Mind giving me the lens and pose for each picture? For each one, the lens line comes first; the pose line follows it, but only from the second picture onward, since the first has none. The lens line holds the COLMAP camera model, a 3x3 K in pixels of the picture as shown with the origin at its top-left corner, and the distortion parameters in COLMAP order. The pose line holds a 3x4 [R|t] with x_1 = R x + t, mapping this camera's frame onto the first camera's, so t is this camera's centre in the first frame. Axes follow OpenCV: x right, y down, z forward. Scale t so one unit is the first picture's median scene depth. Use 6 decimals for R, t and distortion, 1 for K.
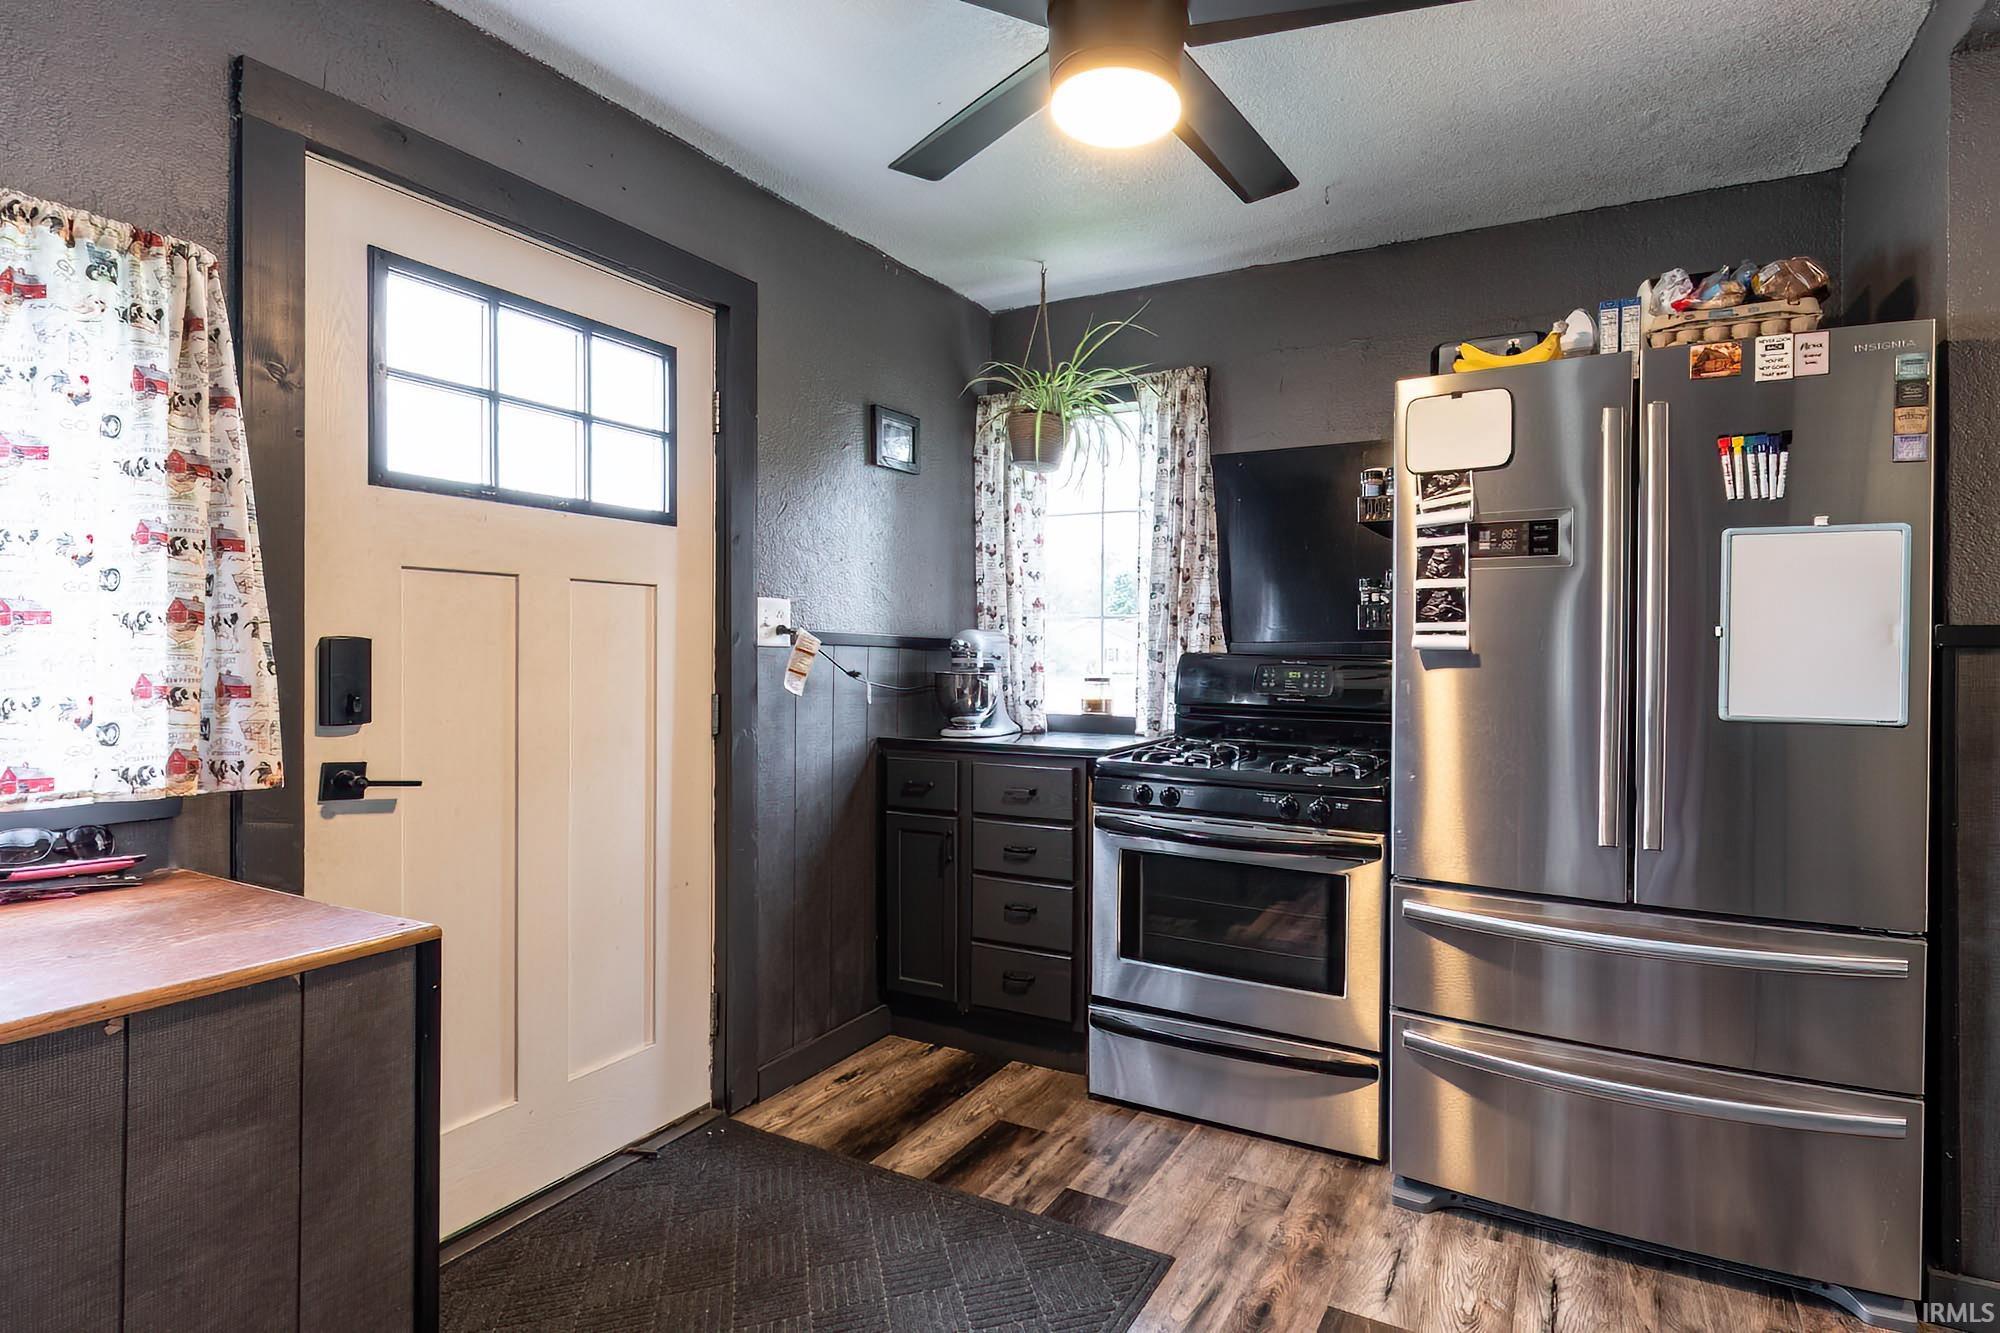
lens RADIAL K [[969.6, 0, 1012.6], [0, 969.6, 659.0], [0, 0, 1]] dist [0.000605, -0.000100]
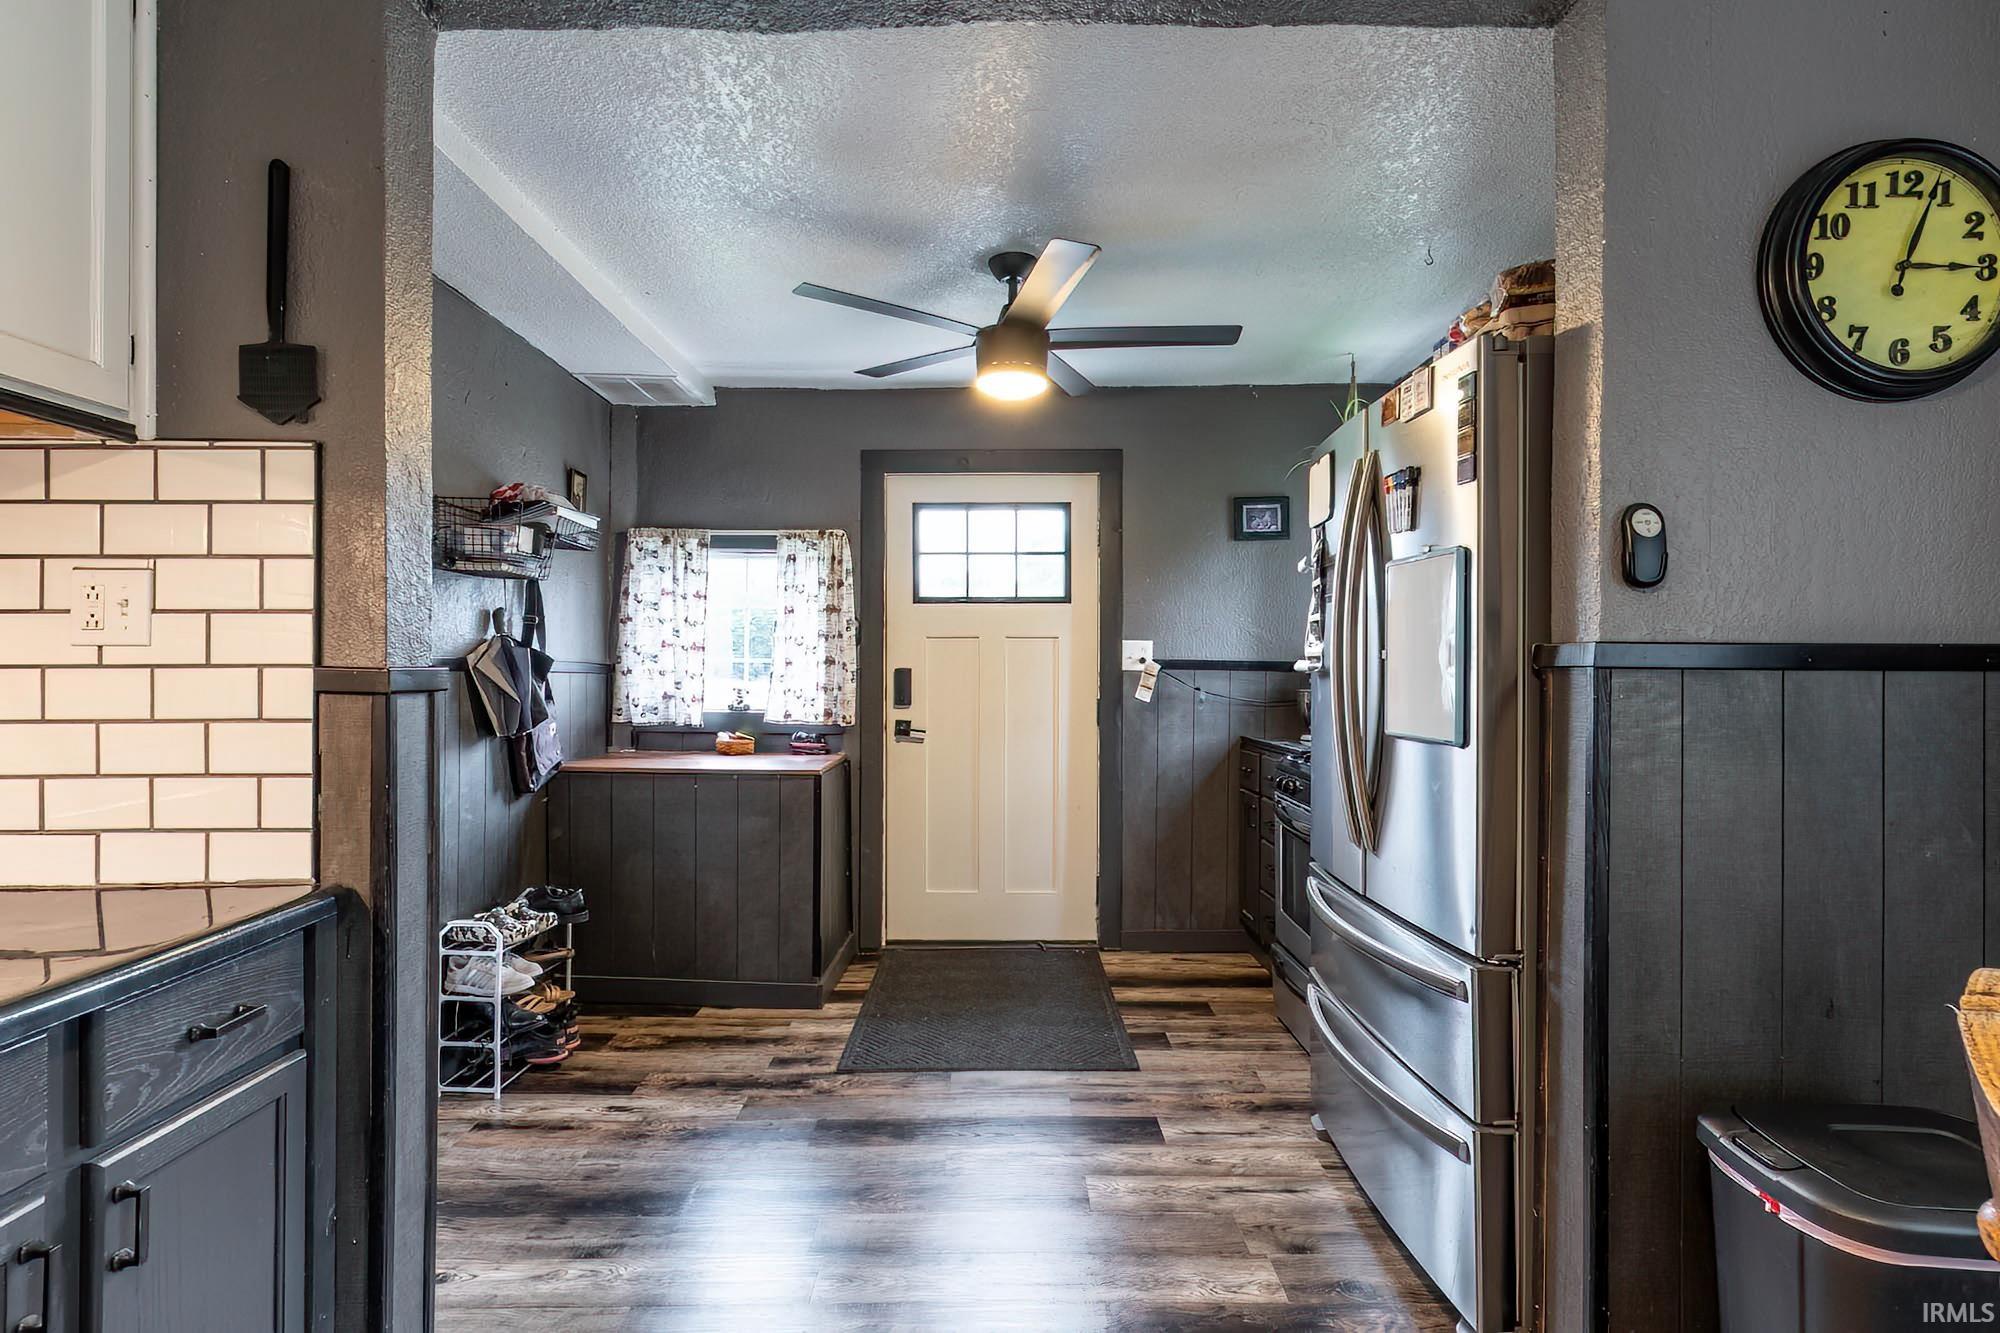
lens RADIAL K [[969.6, 0, 1037.4], [0, 969.6, 673.4], [0, 0, 1]] dist [0.000605, -0.000100]
pose [[0.481885, -0.002860, -0.876230, 1.276407], [-0.004835, 0.999971, -0.005923, 0.002627], [0.876221, 0.007090, 0.481858, 0.105815]]
